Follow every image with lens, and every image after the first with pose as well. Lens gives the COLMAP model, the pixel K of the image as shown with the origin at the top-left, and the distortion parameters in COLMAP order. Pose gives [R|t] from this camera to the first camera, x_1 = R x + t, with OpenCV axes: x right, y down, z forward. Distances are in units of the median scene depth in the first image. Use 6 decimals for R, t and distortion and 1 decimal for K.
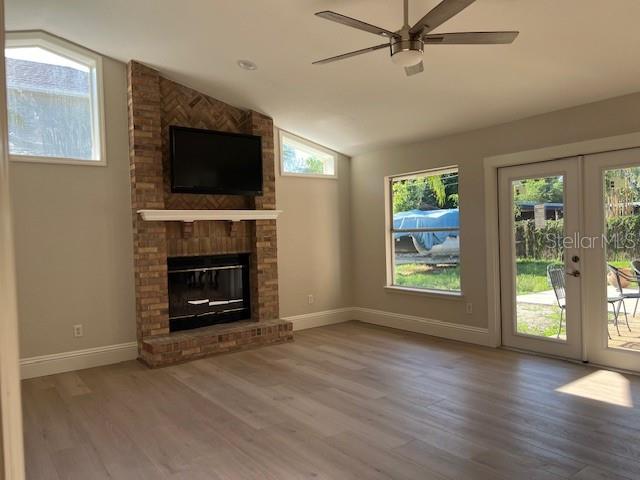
lens RADIAL K [[457.4, 0, 320.0], [0, 457.4, 240.0], [0, 0, 1]] dist [-0.002071, -0.001442]
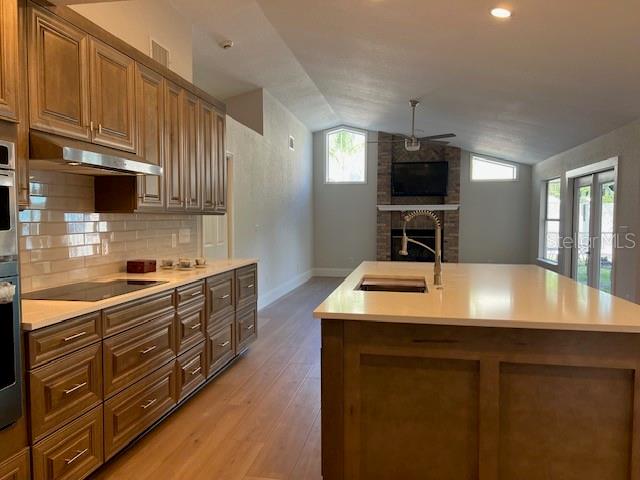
lens RADIAL K [[457.4, 0, 320.0], [0, 457.4, 240.0], [0, 0, 1]] dist [-0.002071, -0.001442]
pose [[0.664490, 0.069496, -0.744058, 0.818074], [-0.030635, 0.997363, 0.065797, -0.031382], [0.746669, -0.020927, 0.664867, -0.473296]]
